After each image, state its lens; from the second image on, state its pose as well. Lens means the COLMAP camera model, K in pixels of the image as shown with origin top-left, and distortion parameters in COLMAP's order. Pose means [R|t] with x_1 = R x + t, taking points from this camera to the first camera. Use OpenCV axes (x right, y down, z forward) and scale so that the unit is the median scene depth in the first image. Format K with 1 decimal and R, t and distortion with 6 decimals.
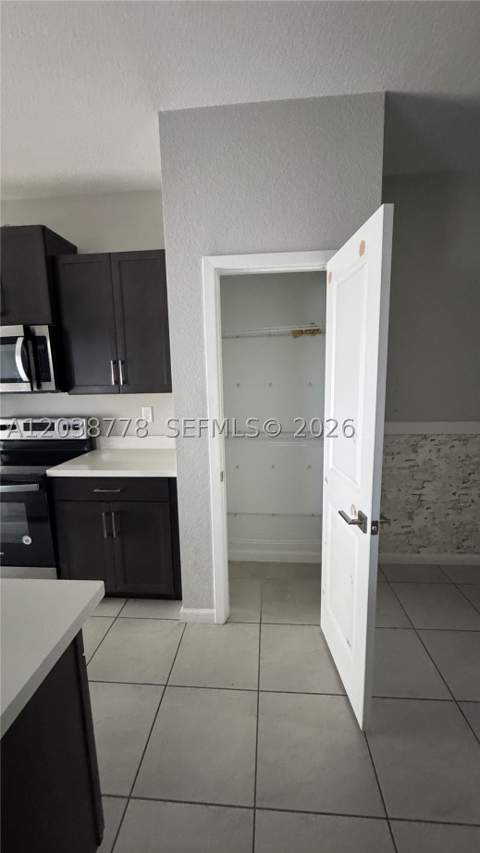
lens RADIAL K [[343.5, 0, 240.4], [0, 343.5, 429.8], [0, 0, 1]] dist [-0.004934, 0.000196]
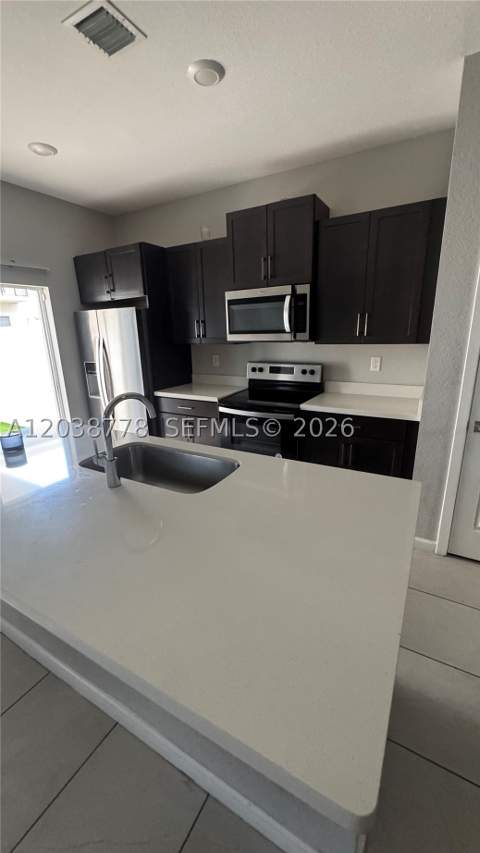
lens RADIAL K [[343.5, 0, 239.6], [0, 343.5, 429.9], [0, 0, 1]] dist [-0.004934, 0.000196]
pose [[0.902211, 0.121837, -0.413729, -0.212591], [-0.062113, 0.985975, 0.154907, 0.023337], [0.426799, -0.114061, 0.897124, -0.218710]]
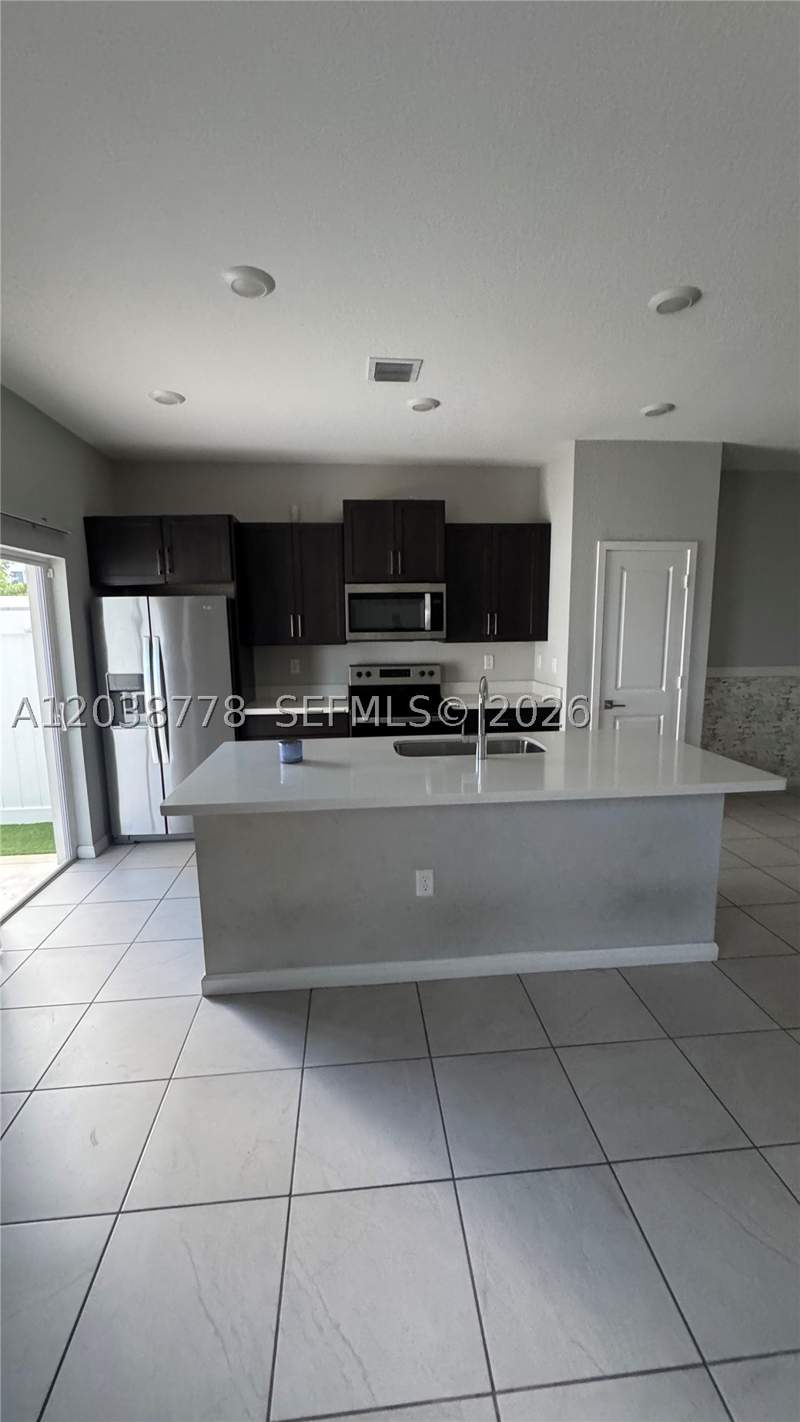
lens RADIAL K [[572.7, 0, 399.1], [0, 572.7, 704.3], [0, 0, 1]] dist [-0.004934, 0.000196]
pose [[0.984106, -0.013269, 0.177085, -1.009524], [0.015791, 0.999793, -0.012844, 0.125278], [-0.176877, 0.015437, 0.984112, -0.851196]]
